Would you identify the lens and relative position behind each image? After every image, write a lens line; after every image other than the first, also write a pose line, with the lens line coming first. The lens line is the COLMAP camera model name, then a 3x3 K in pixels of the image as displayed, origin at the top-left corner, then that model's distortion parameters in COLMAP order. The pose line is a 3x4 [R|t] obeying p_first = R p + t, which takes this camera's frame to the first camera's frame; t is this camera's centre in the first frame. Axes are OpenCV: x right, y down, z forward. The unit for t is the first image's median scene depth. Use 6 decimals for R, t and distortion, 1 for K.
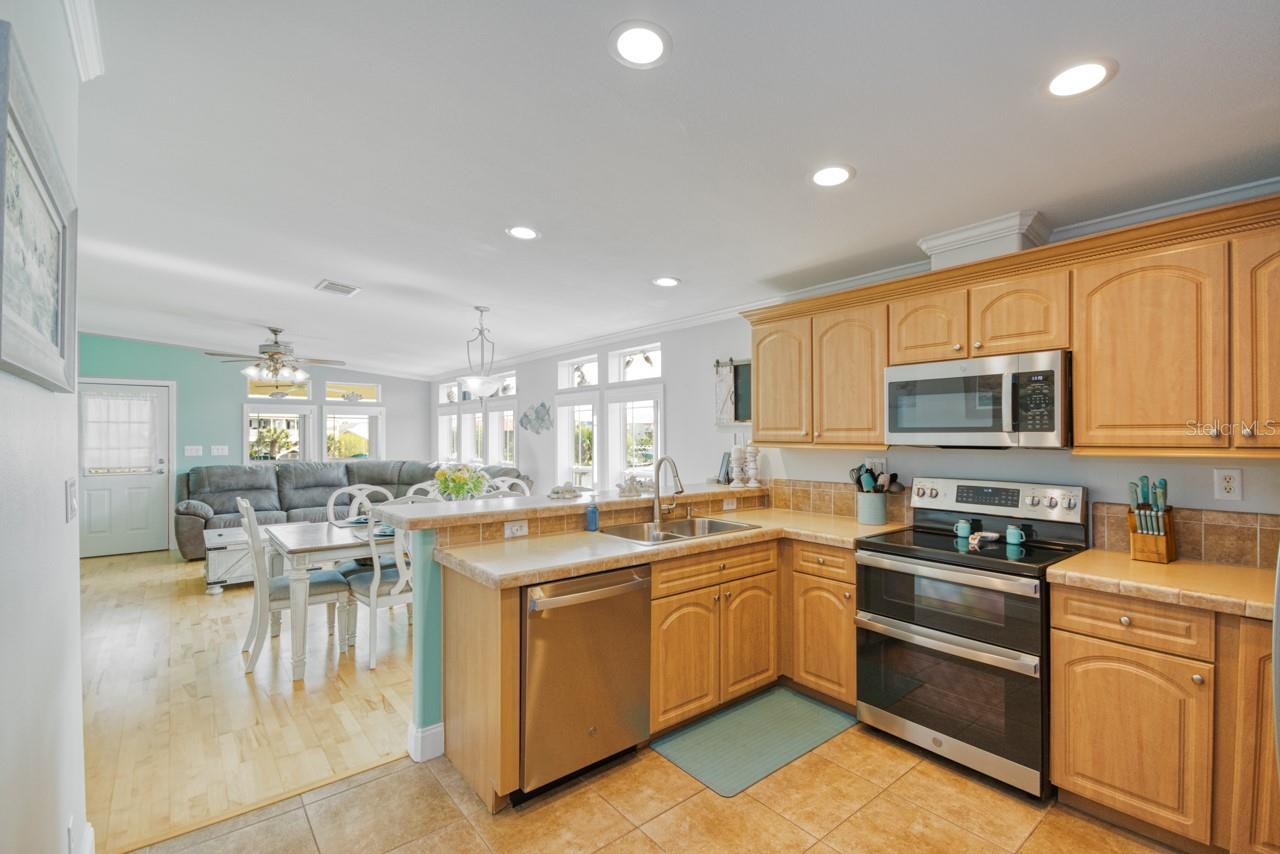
lens RADIAL K [[573.6, 0, 658.0], [0, 573.6, 433.9], [0, 0, 1]] dist [0.012408, -0.005832]
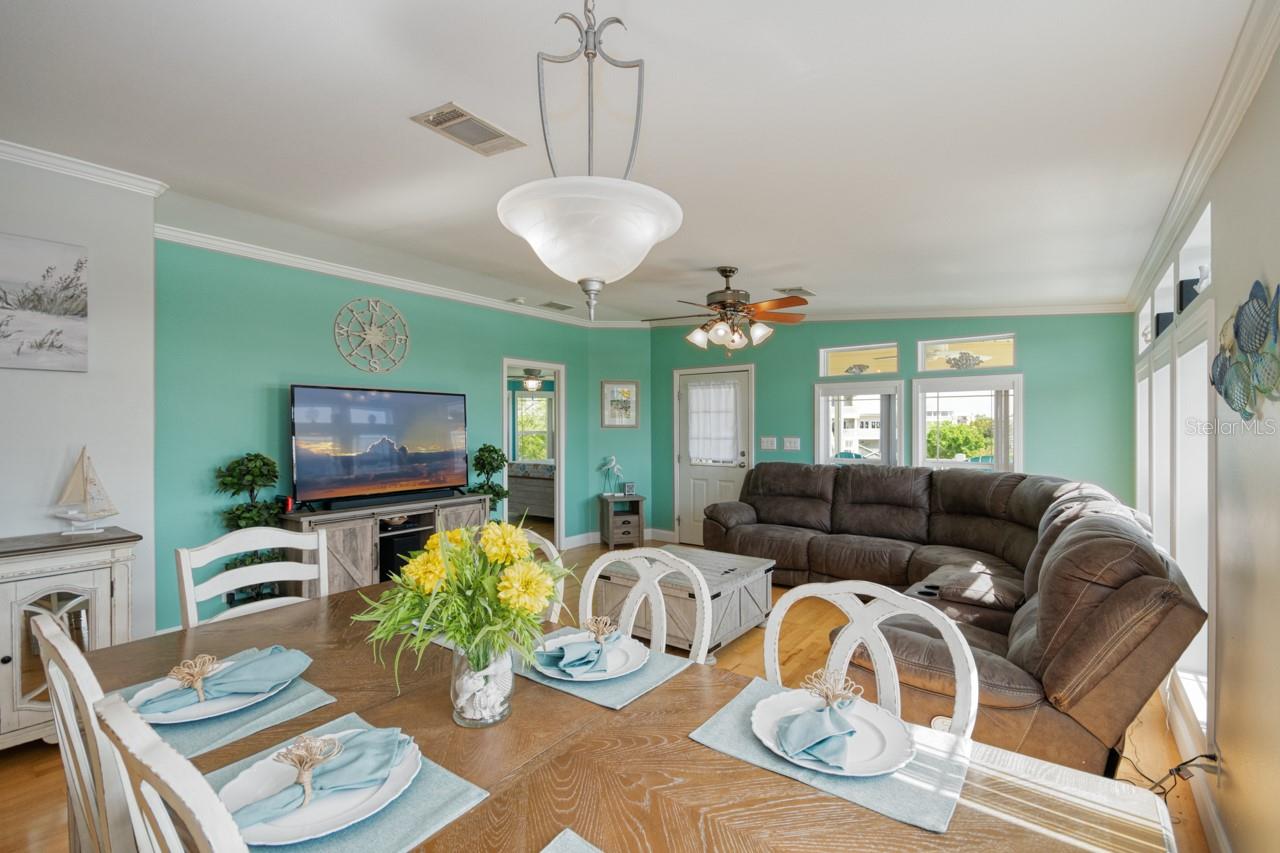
lens RADIAL K [[573.6, 0, 631.3], [0, 573.6, 429.3], [0, 0, 1]] dist [0.012408, -0.005832]
pose [[0.212384, 0.006848, -0.977162, -0.033591], [0.000891, 0.999974, 0.007201, 0.004203], [0.977186, -0.002400, 0.212372, 1.088351]]
